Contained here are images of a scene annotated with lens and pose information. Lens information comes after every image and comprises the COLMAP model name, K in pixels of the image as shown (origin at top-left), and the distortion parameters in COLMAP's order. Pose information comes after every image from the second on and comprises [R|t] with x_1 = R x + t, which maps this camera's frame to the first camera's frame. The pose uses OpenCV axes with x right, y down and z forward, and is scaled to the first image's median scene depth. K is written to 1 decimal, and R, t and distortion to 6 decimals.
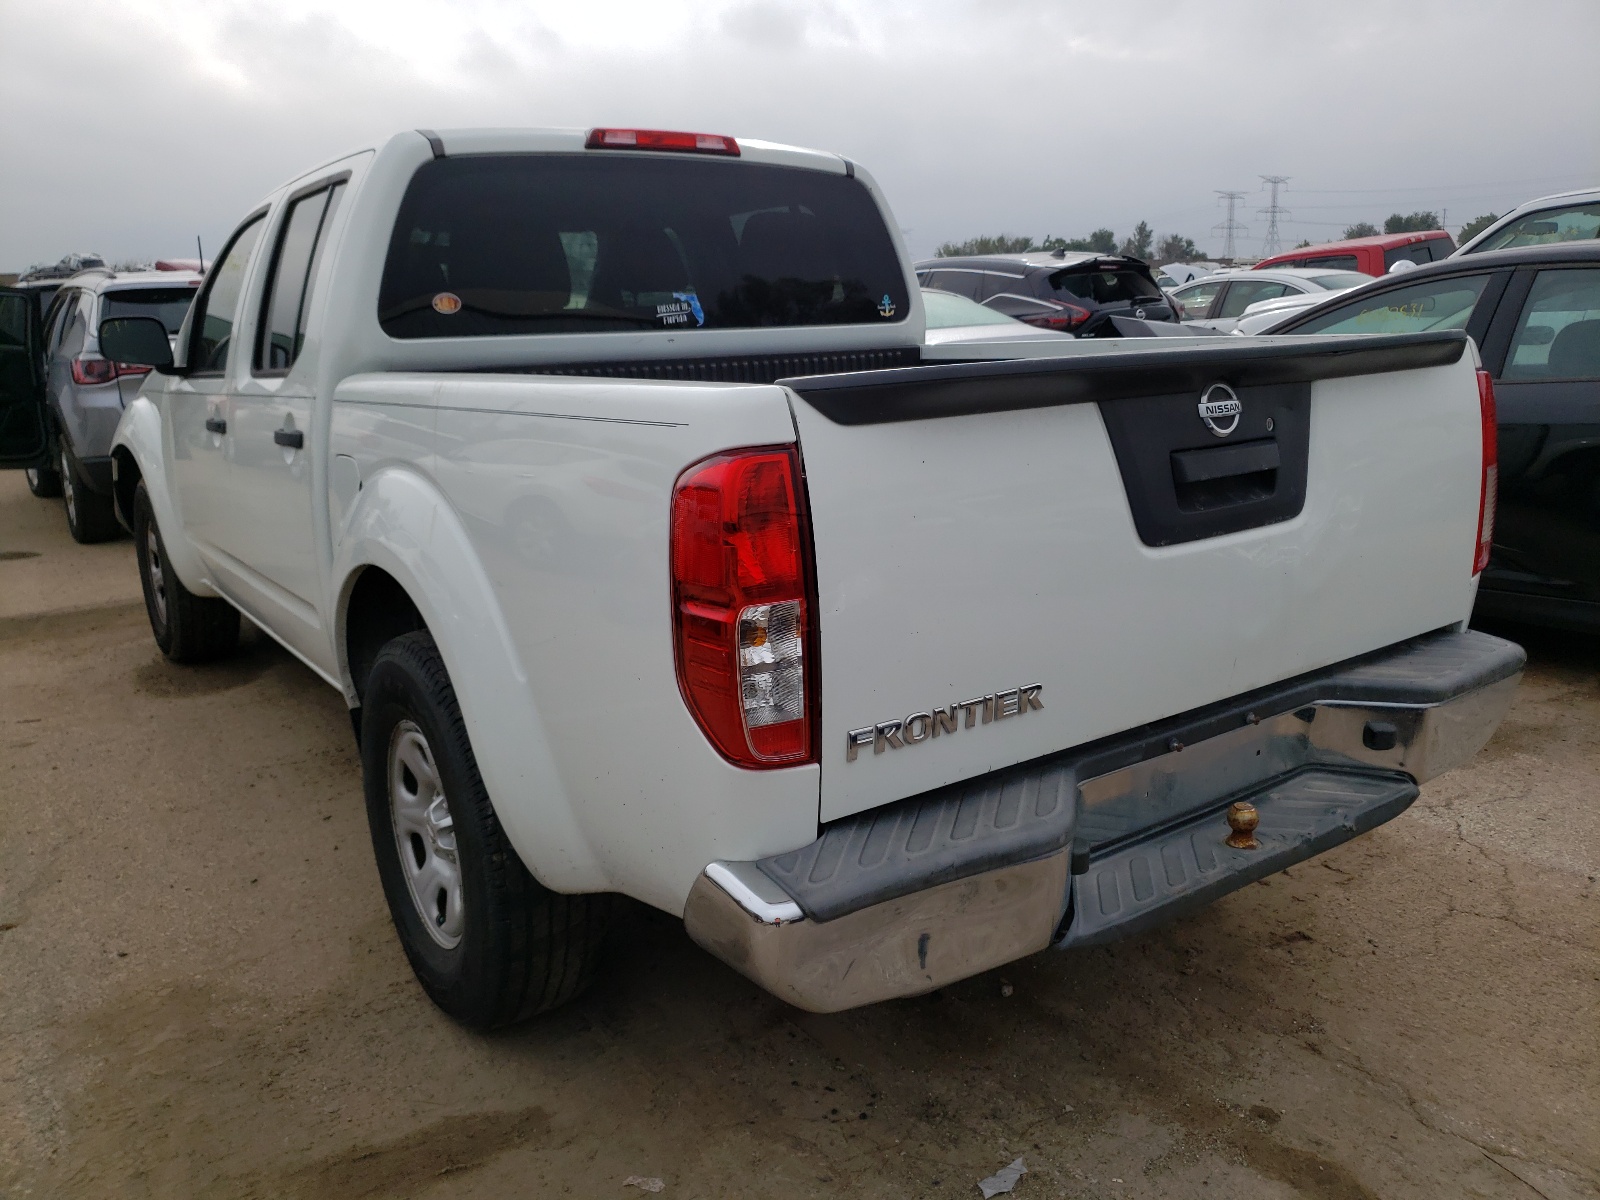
lens RADIAL K [[1221.2, 0, 800.0], [0, 1221.2, 600.0], [0, 0, 1]] dist [-0.040634, -0.002137]
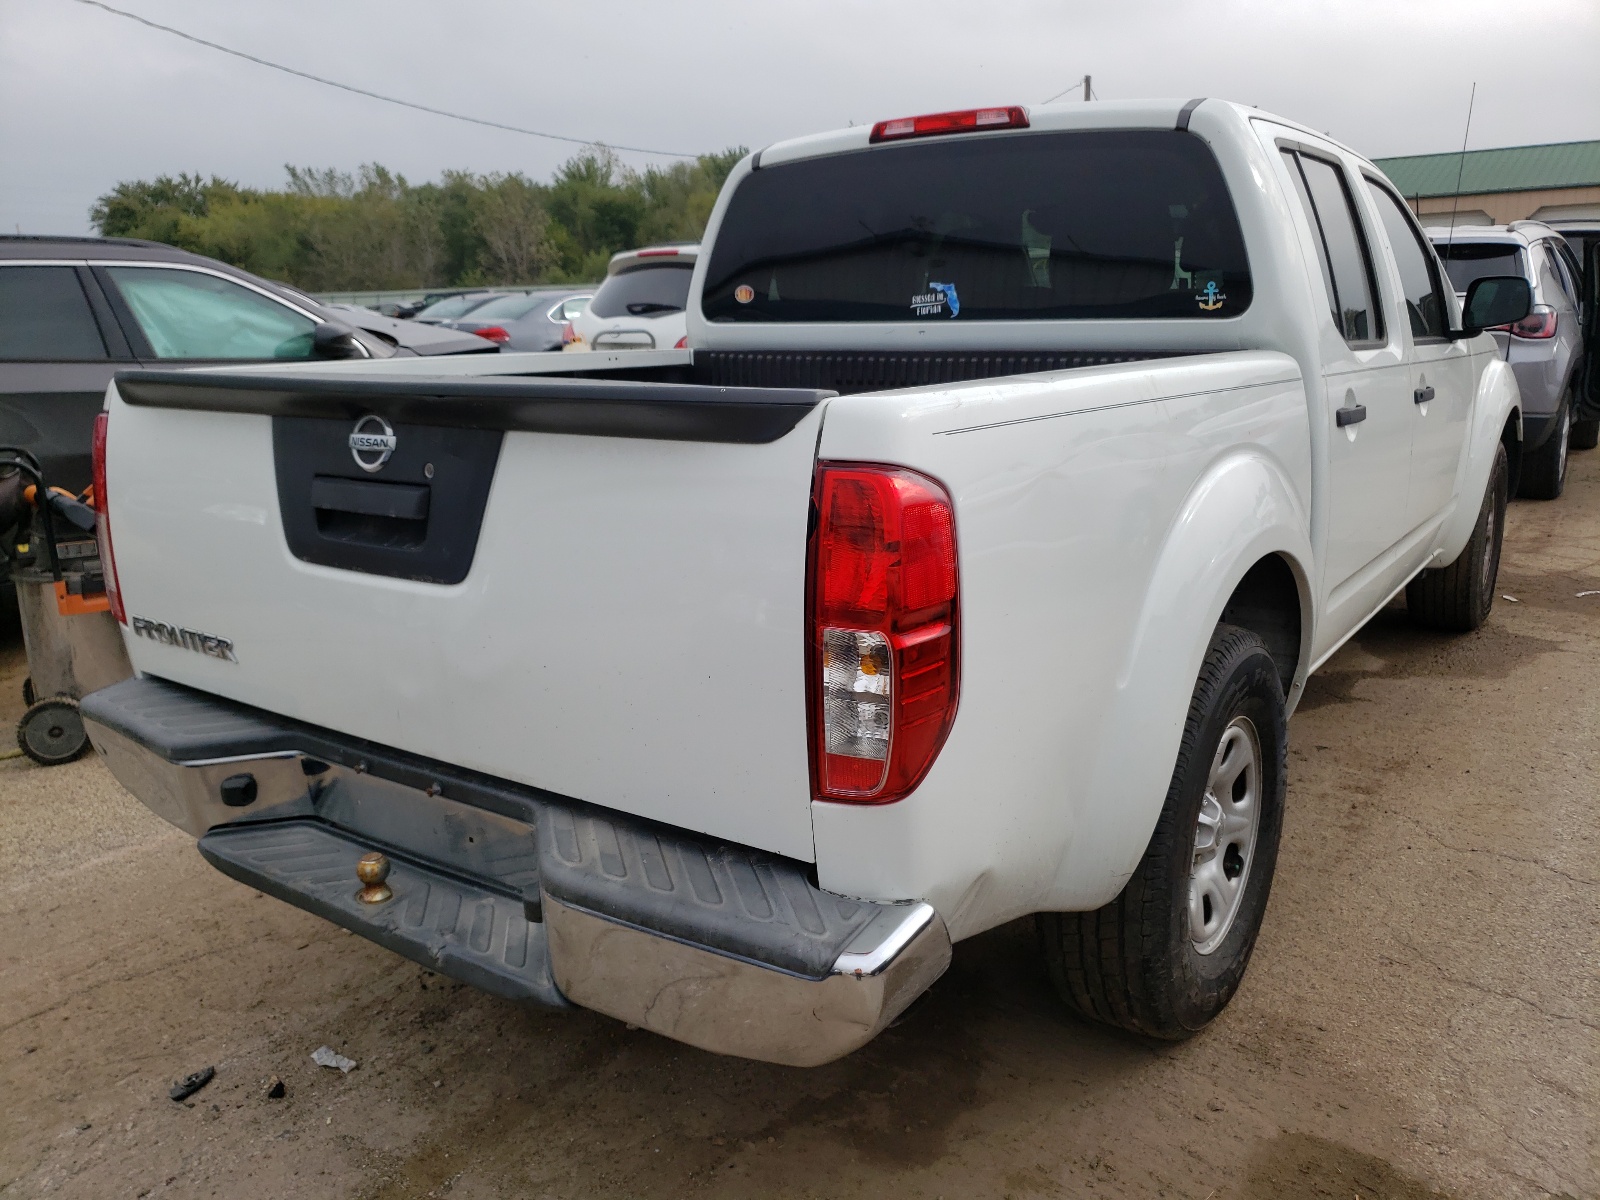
lens RADIAL K [[1189.0, 0, 799.9], [0, 1189.0, 610.1], [0, 0, 1]] dist [-0.031280, -0.002546]
pose [[0.365004, 0.251834, -0.896299, 0.816456], [-0.198987, 0.961577, 0.189141, -0.167578], [0.909492, 0.109315, 0.401091, 0.582838]]
